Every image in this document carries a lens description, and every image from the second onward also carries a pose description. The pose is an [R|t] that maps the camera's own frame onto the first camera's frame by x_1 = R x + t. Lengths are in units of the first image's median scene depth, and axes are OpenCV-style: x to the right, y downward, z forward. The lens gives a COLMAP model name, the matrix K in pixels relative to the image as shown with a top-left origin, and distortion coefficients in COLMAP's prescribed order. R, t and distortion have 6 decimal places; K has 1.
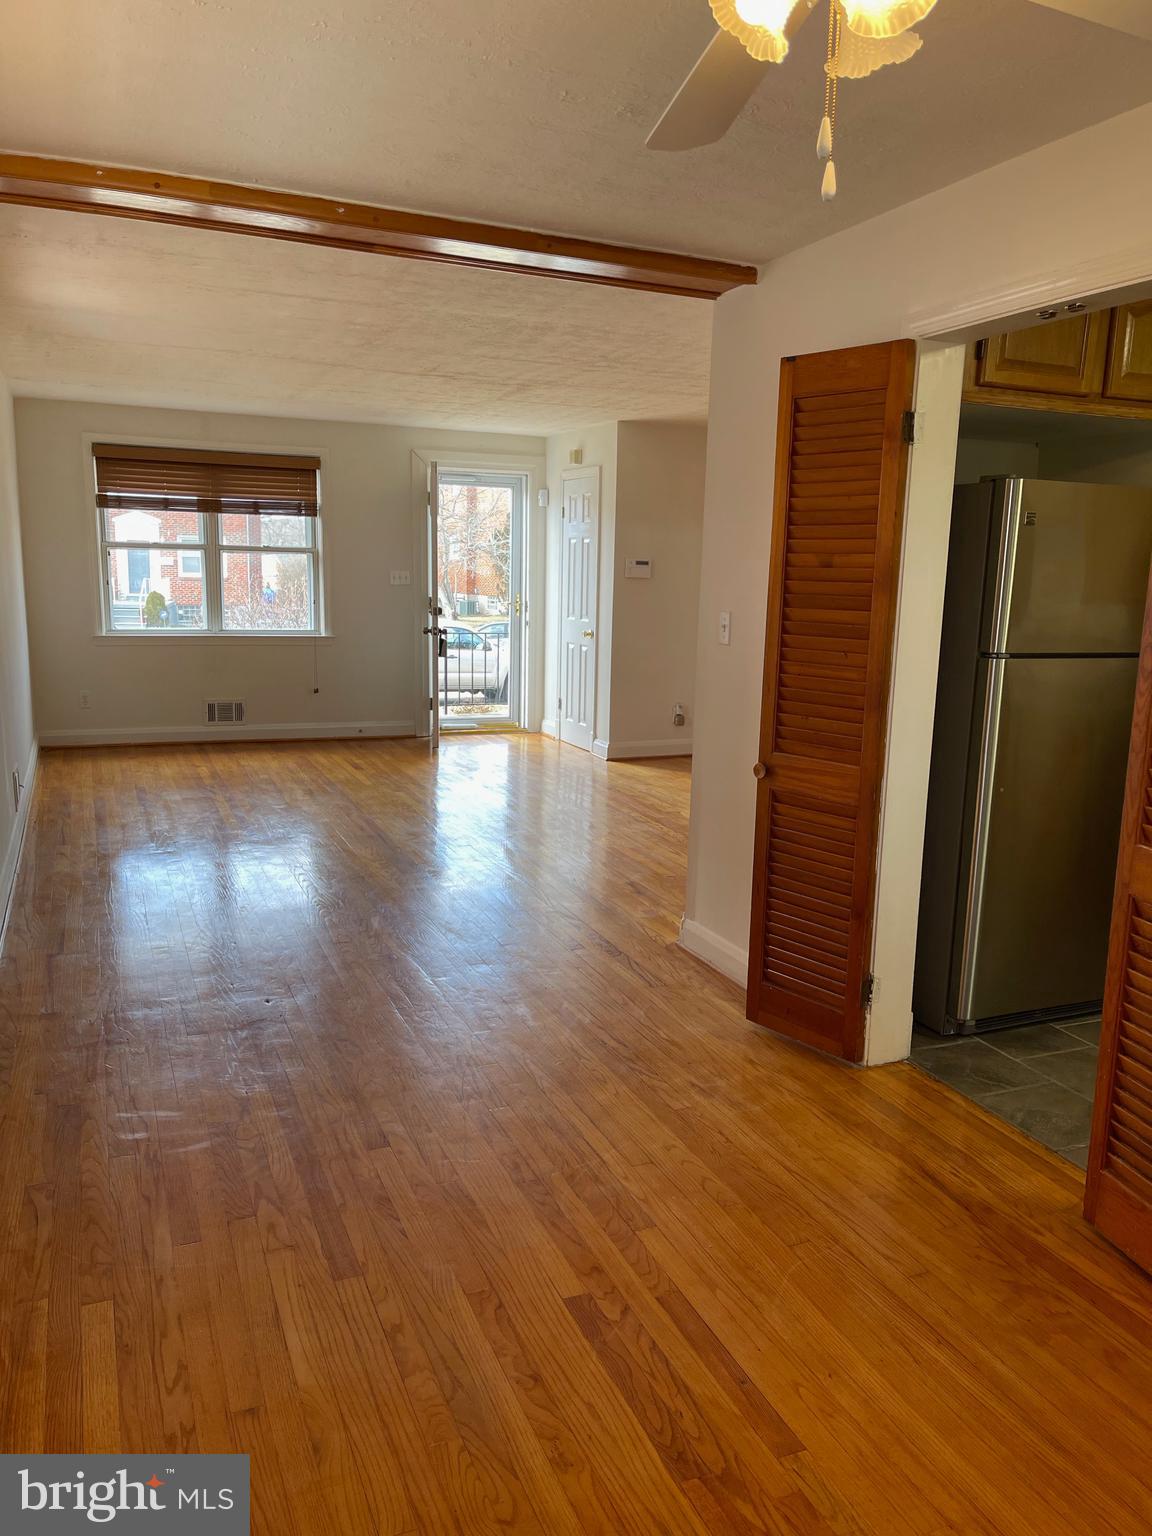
lens RADIAL K [[1167.6, 0, 576.0], [0, 1167.6, 768.0], [0, 0, 1]] dist [0.073070, -0.089071]
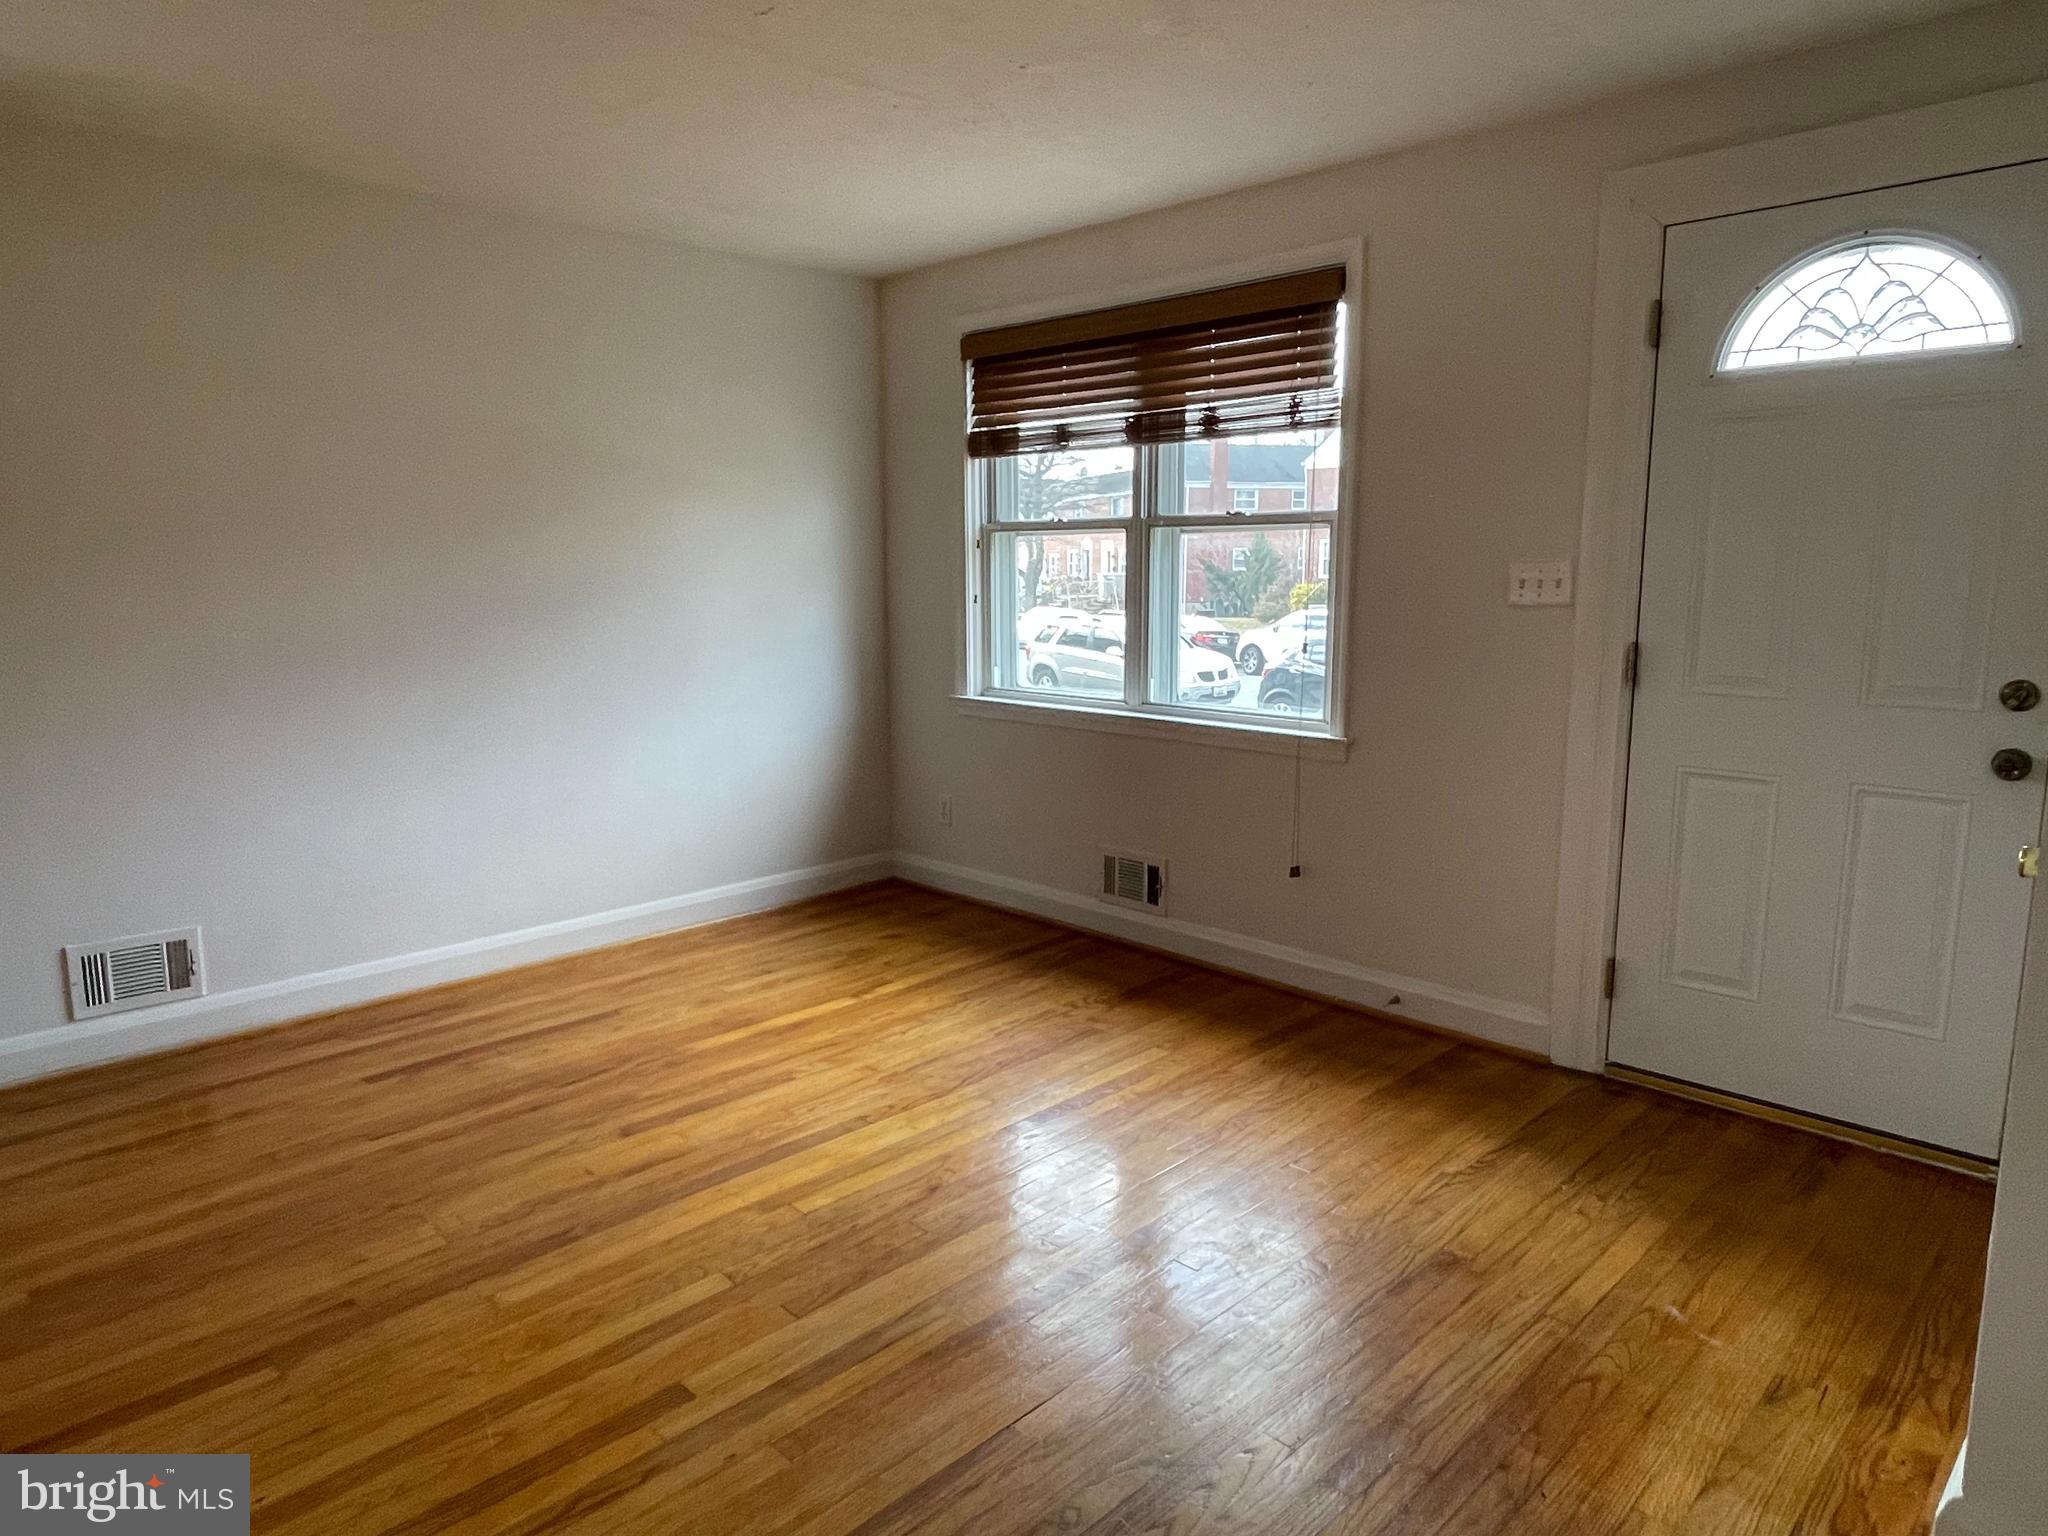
lens RADIAL K [[1268.6, 0, 1012.4], [0, 1268.6, 772.4], [0, 0, 1]] dist [-0.012941, 0.000419]
pose [[0.384654, 0.126288, -0.914381, 0.132299], [-0.148557, 0.986153, 0.073707, -0.119720], [0.911028, 0.107486, 0.398089, 0.764353]]
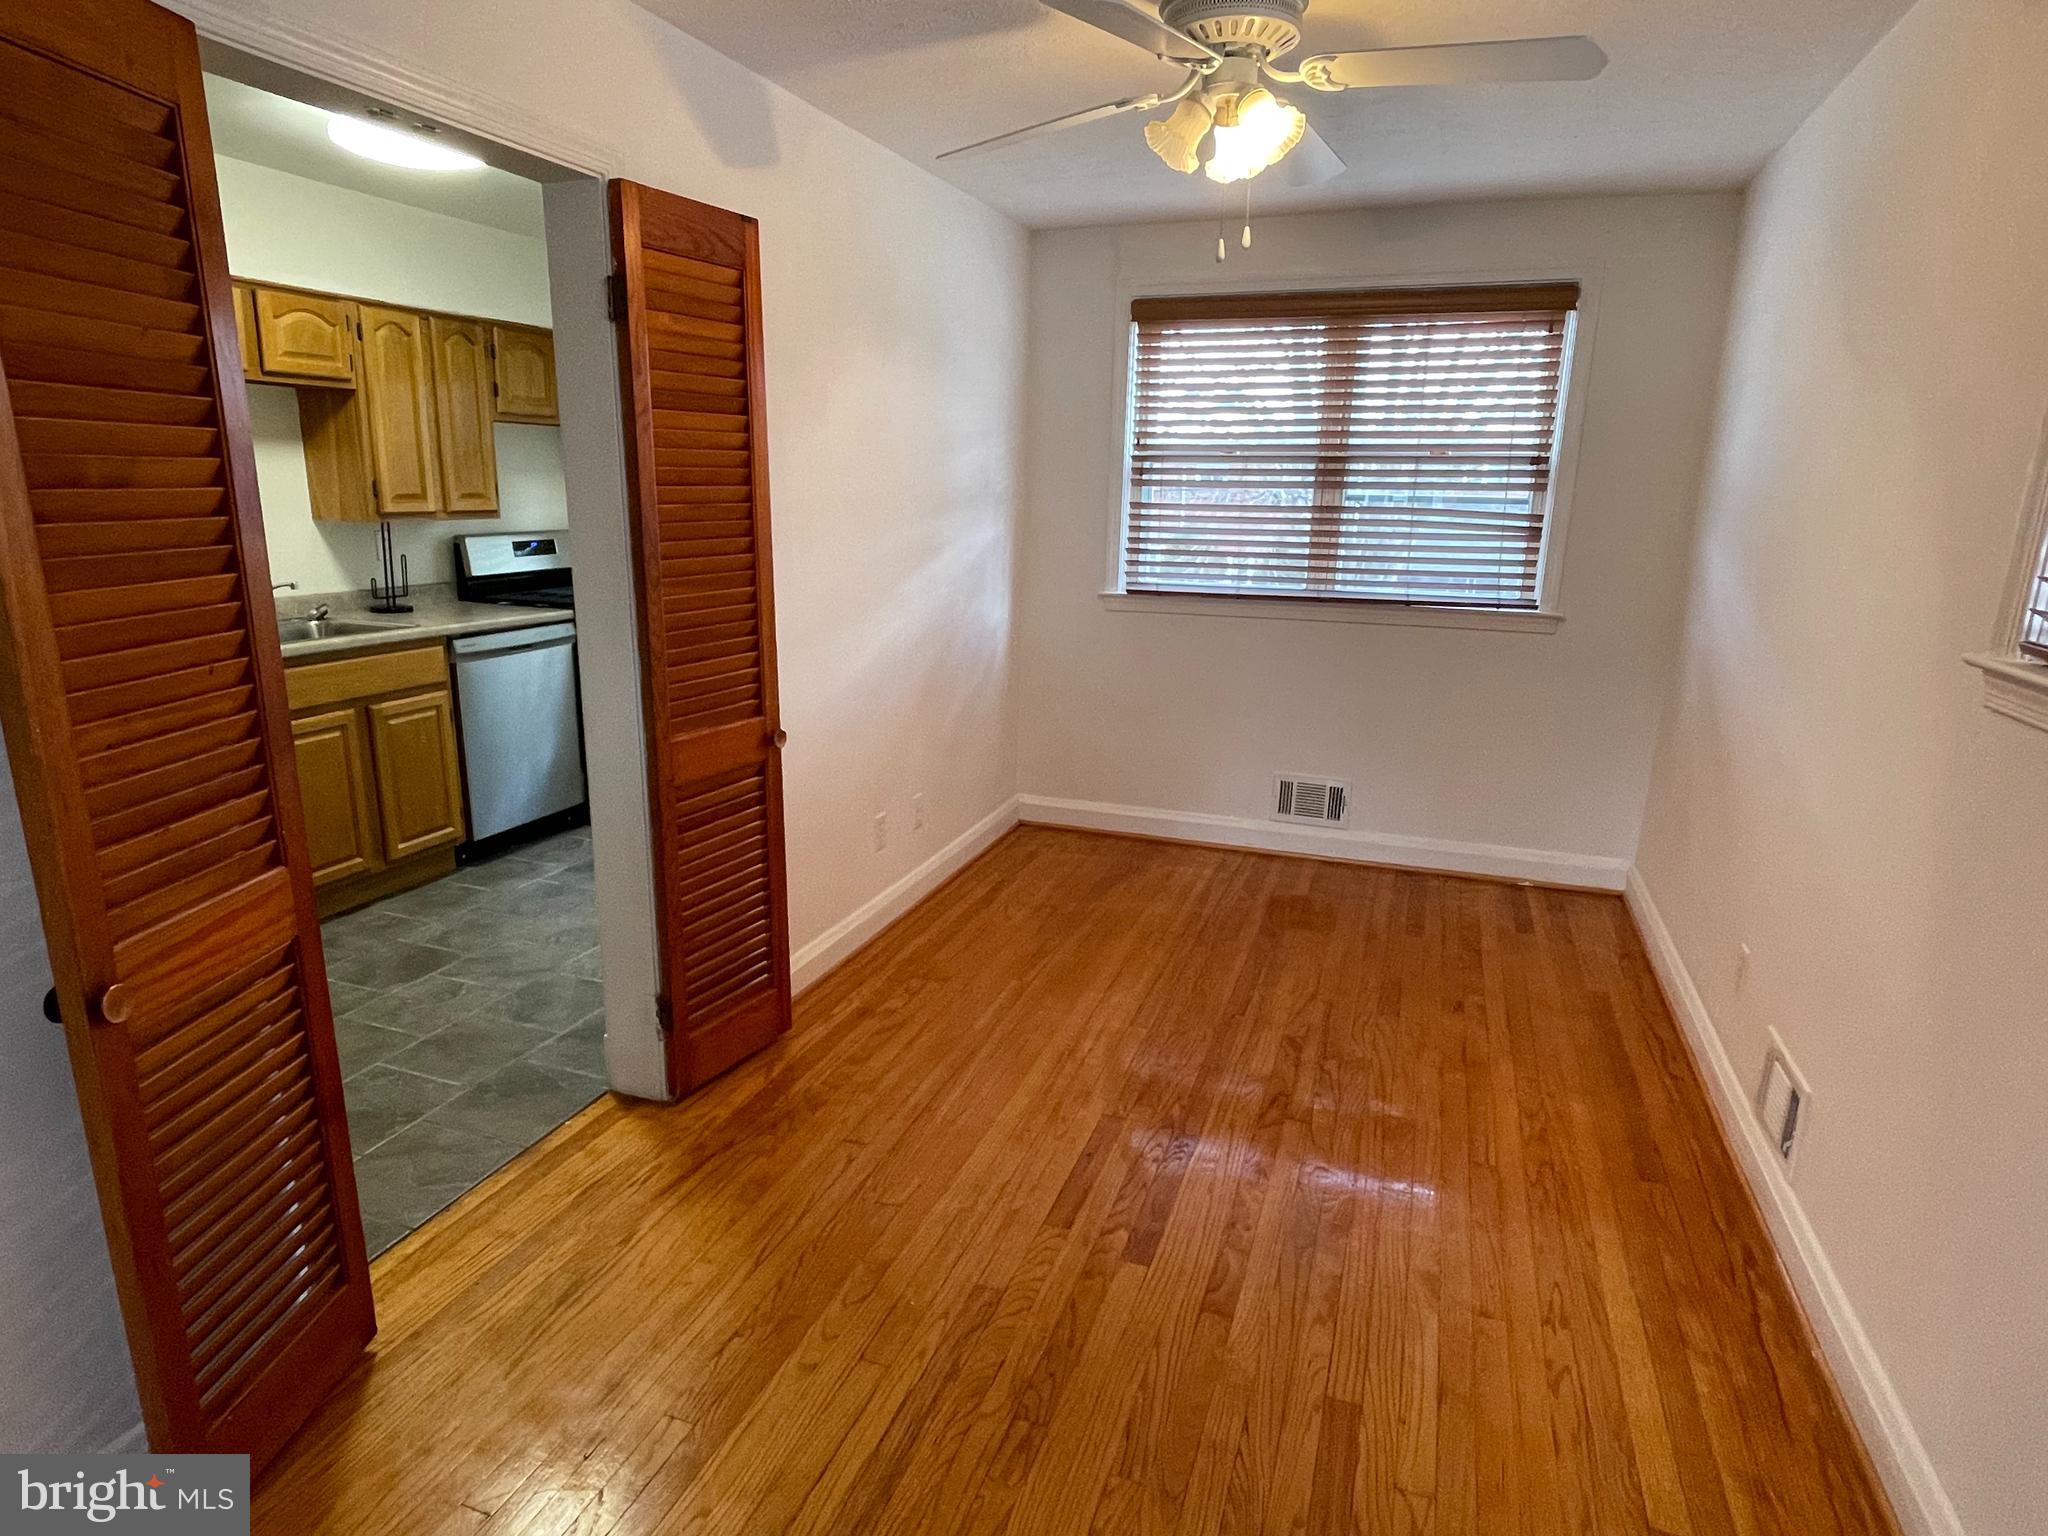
lens RADIAL K [[1139.8, 0, 992.9], [0, 1139.8, 775.4], [0, 0, 1]] dist [-0.000506, -0.001537]
pose [[-0.723139, -0.203715, 0.659977, -0.123724], [0.087525, 0.920787, 0.380120, -0.079908], [-0.685135, 0.332644, -0.648027, 0.421482]]
